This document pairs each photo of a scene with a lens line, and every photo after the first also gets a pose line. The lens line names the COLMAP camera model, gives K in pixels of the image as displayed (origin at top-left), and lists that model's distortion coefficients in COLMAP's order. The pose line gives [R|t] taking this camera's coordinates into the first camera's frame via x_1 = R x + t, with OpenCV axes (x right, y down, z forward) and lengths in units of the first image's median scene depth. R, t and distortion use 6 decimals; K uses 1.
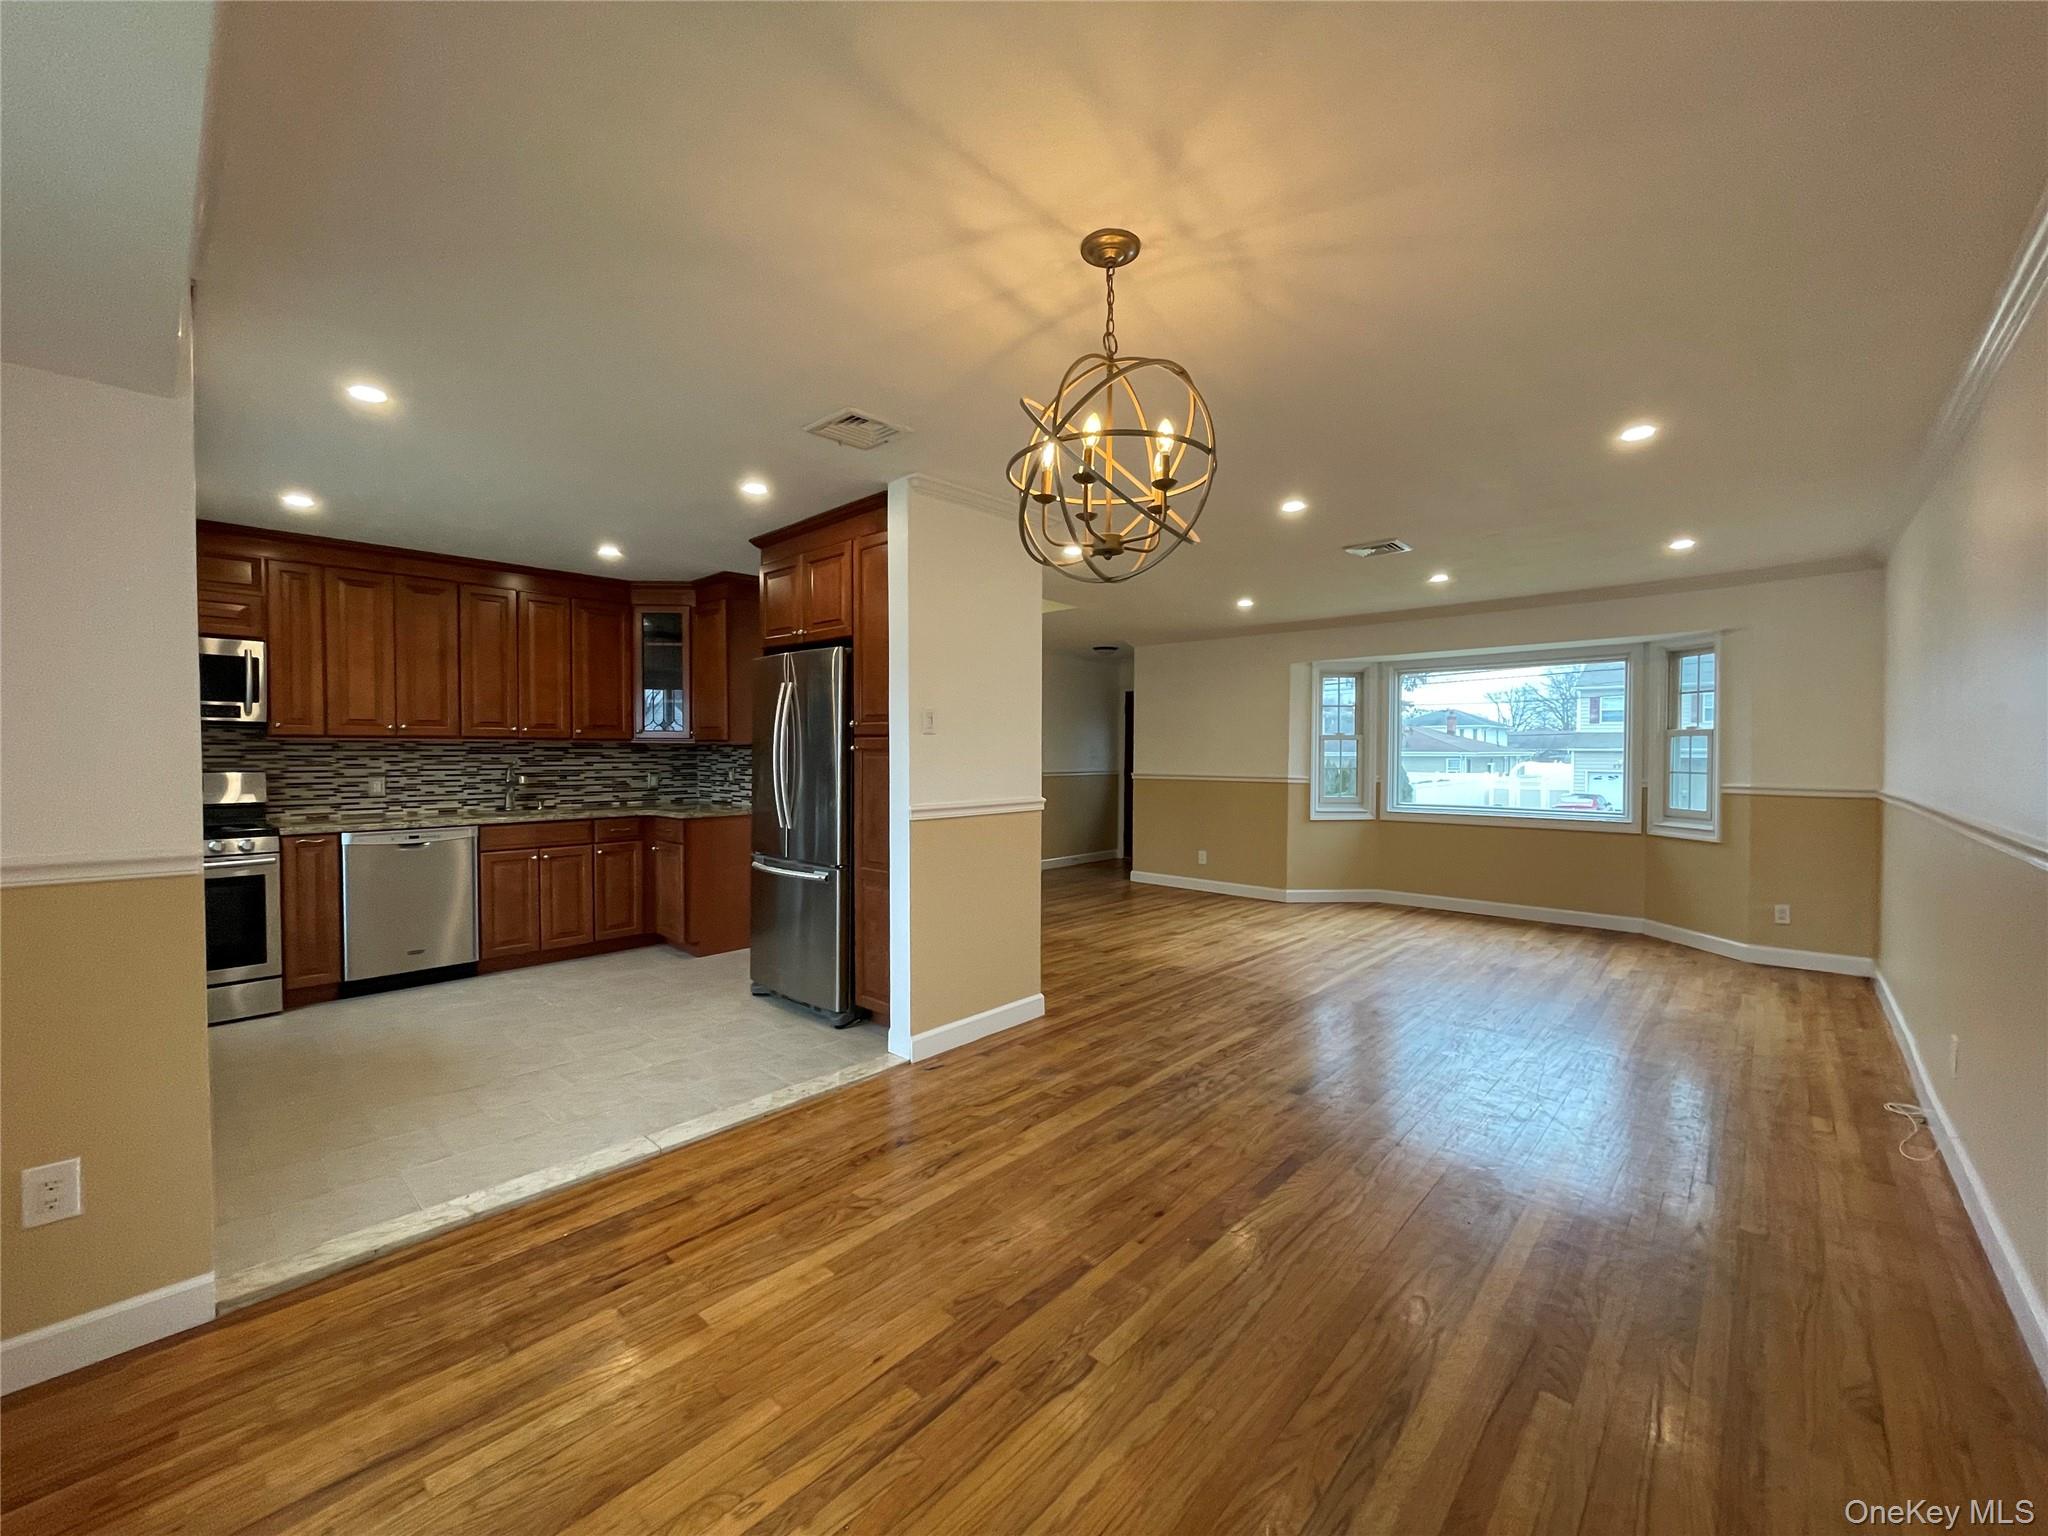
lens RADIAL K [[826.4, 0, 1018.6], [0, 826.4, 767.9], [0, 0, 1]] dist [-0.003735, -0.000237]
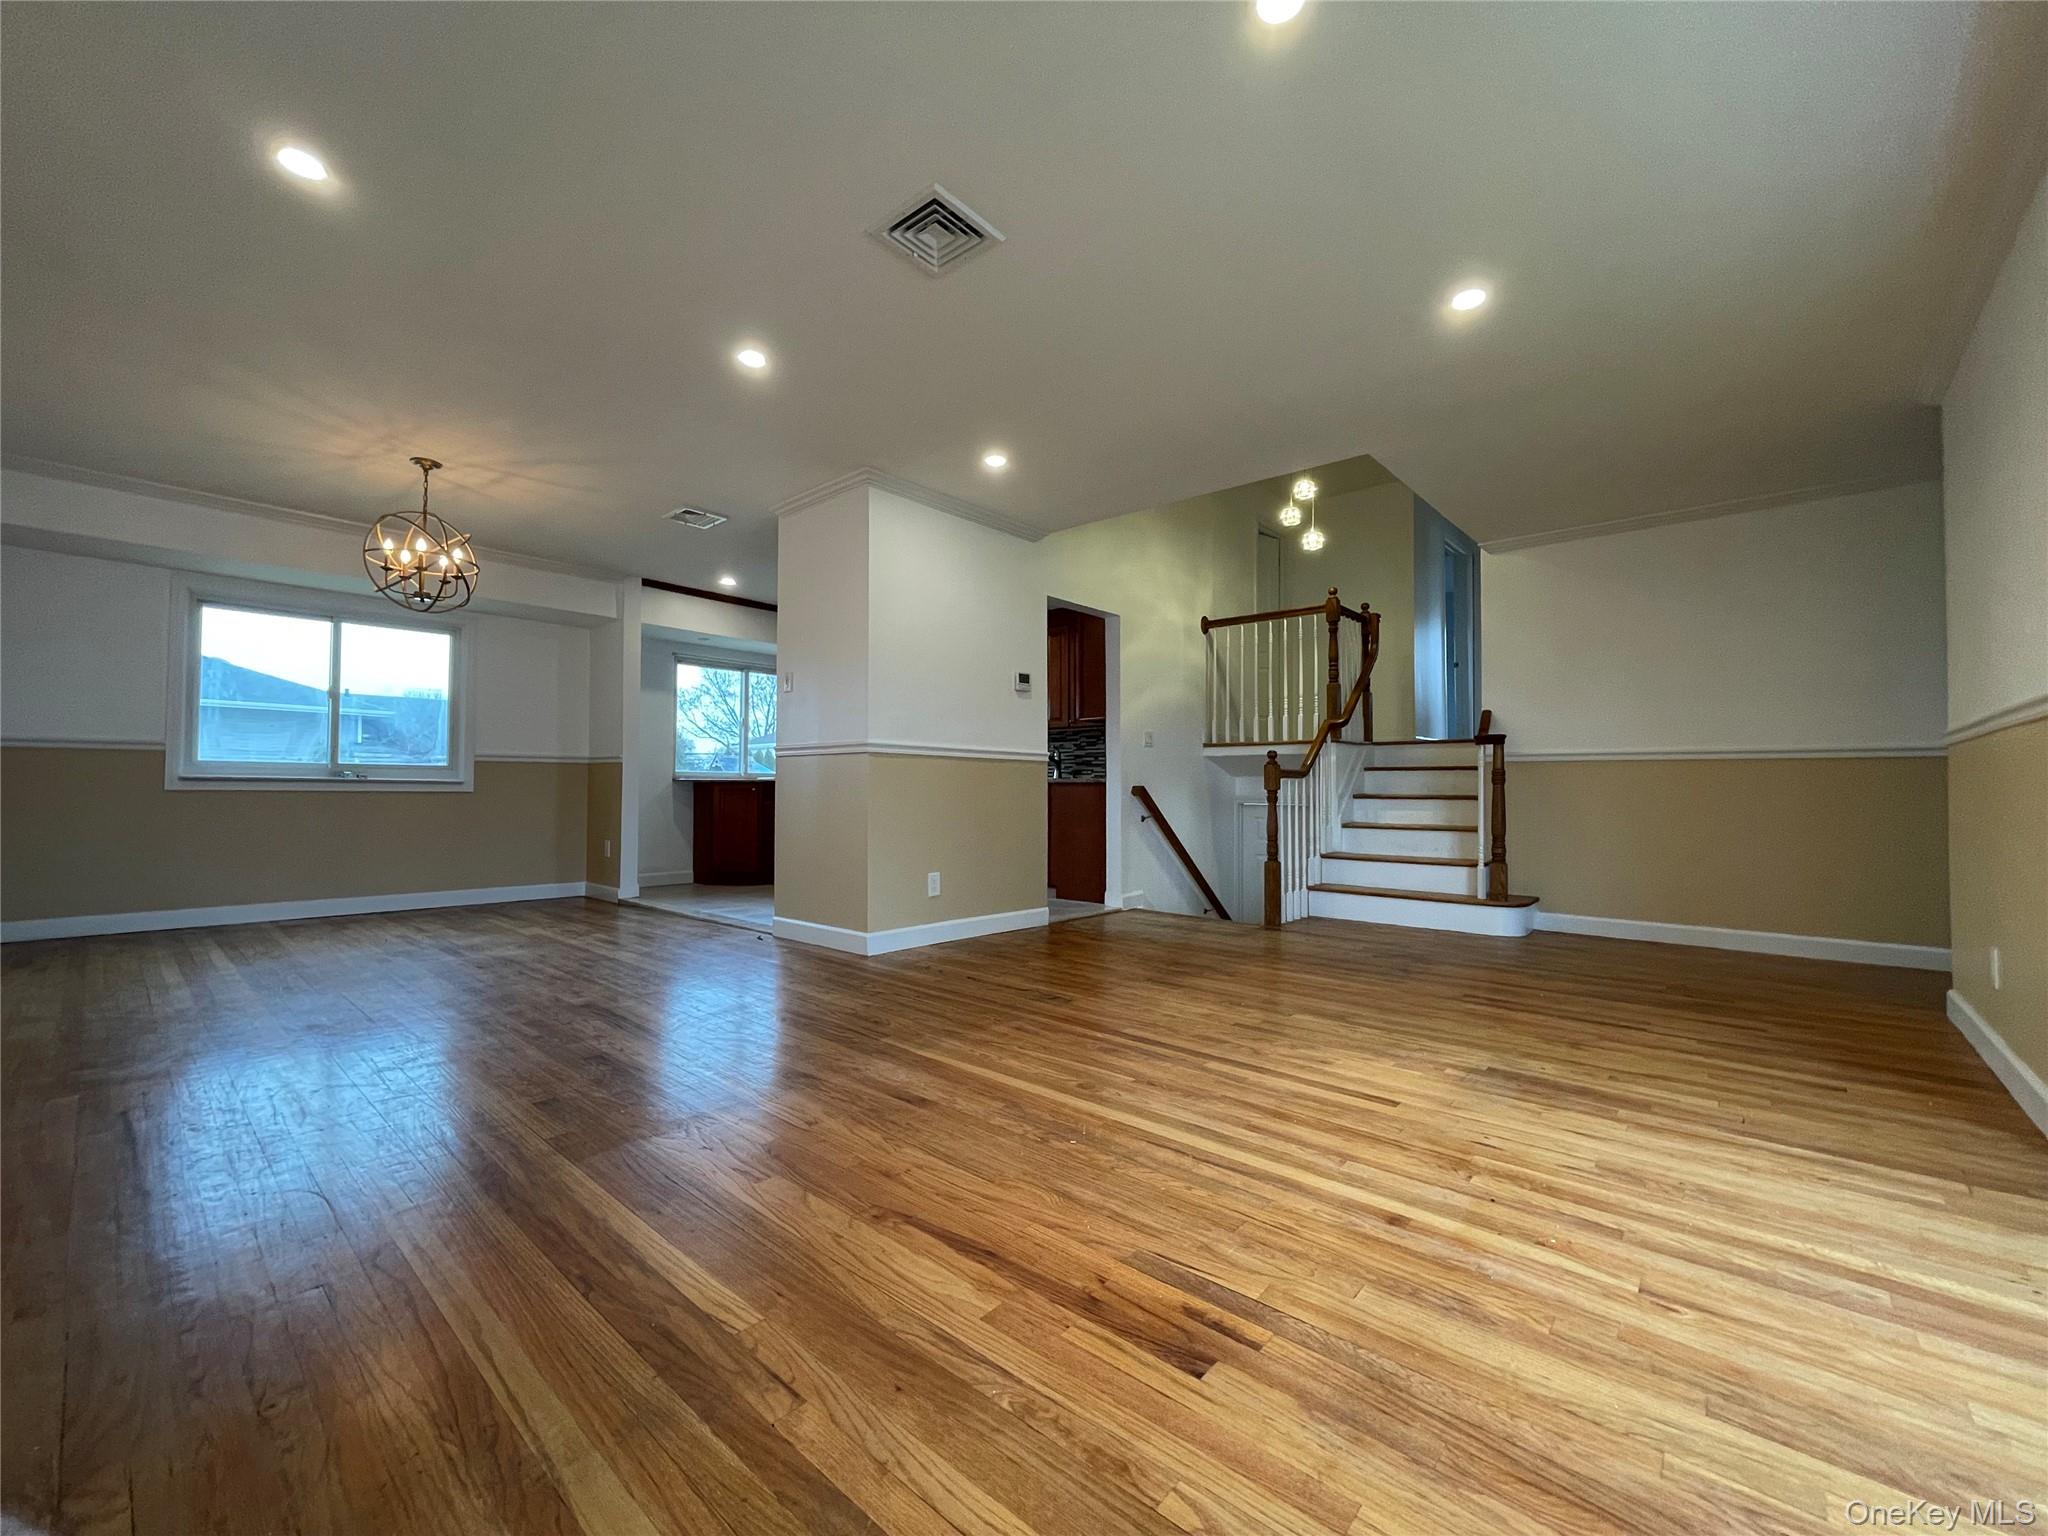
lens RADIAL K [[826.4, 0, 1019.5], [0, 826.4, 772.7], [0, 0, 1]] dist [-0.003735, -0.000237]
pose [[0.008426, -0.024643, -0.999661, 0.896491], [-0.026001, 0.999353, -0.024854, 0.082400], [0.999626, 0.026201, 0.007780, 1.004897]]
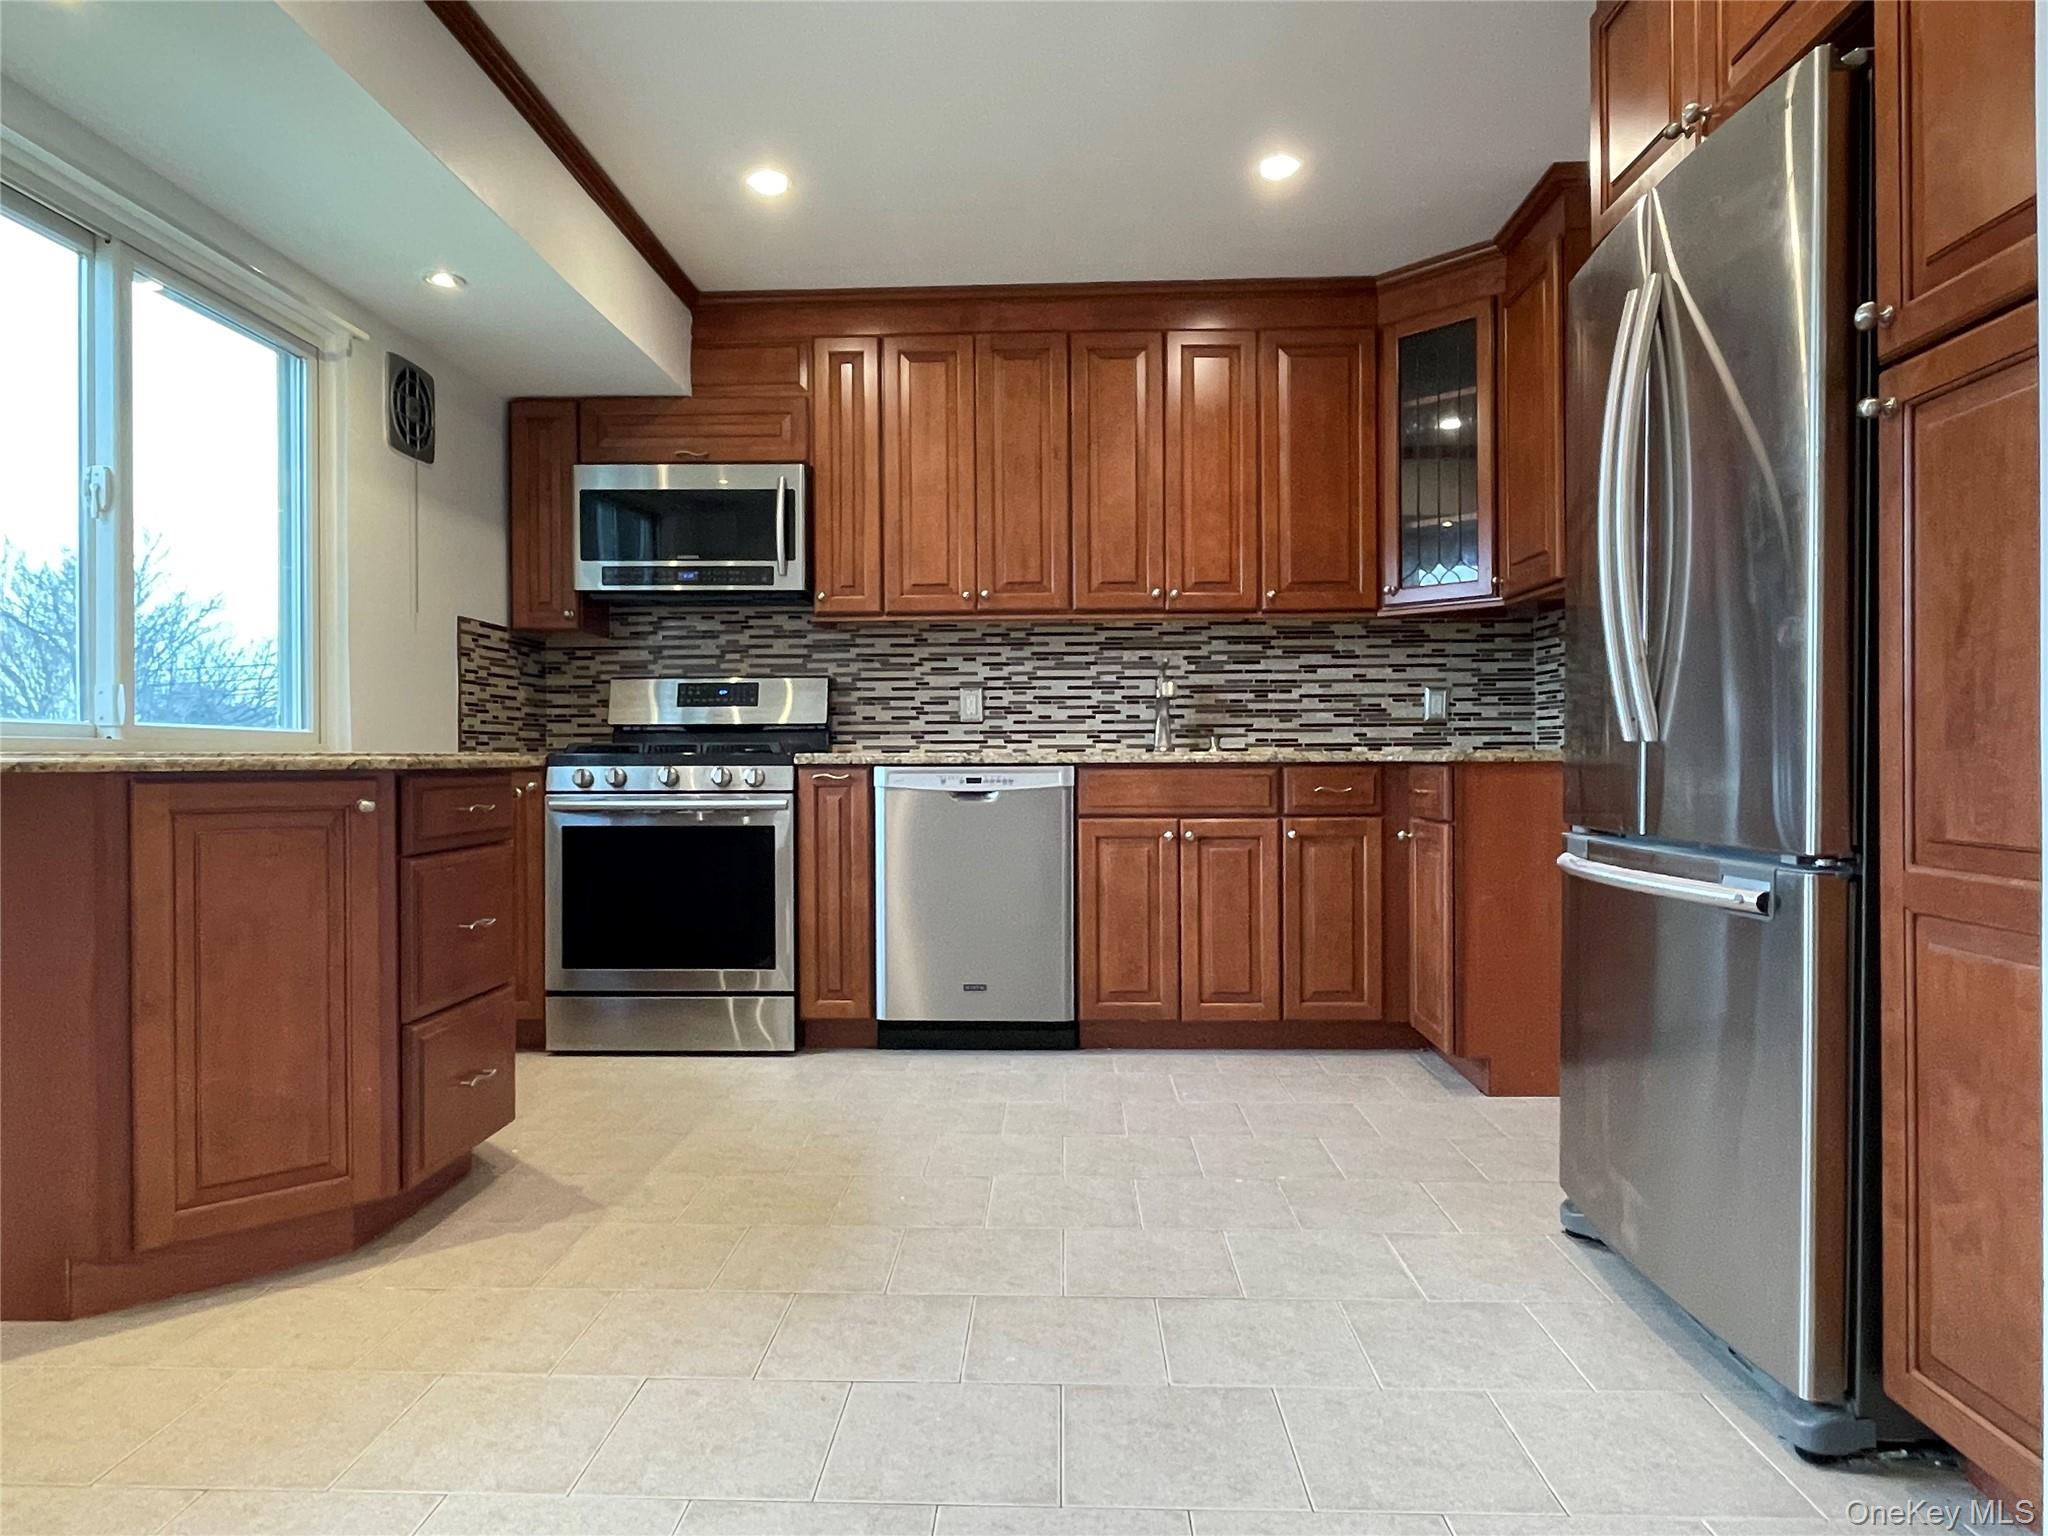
lens RADIAL K [[1256.4, 0, 1023.7], [0, 1256.4, 765.4], [0, 0, 1]] dist [-0.002077, -0.004009]
pose [[0.651503, -0.002501, -0.758642, -0.060179], [-0.010264, 0.999874, -0.012111, 0.077272], [0.758577, 0.015677, 0.651395, 0.434866]]
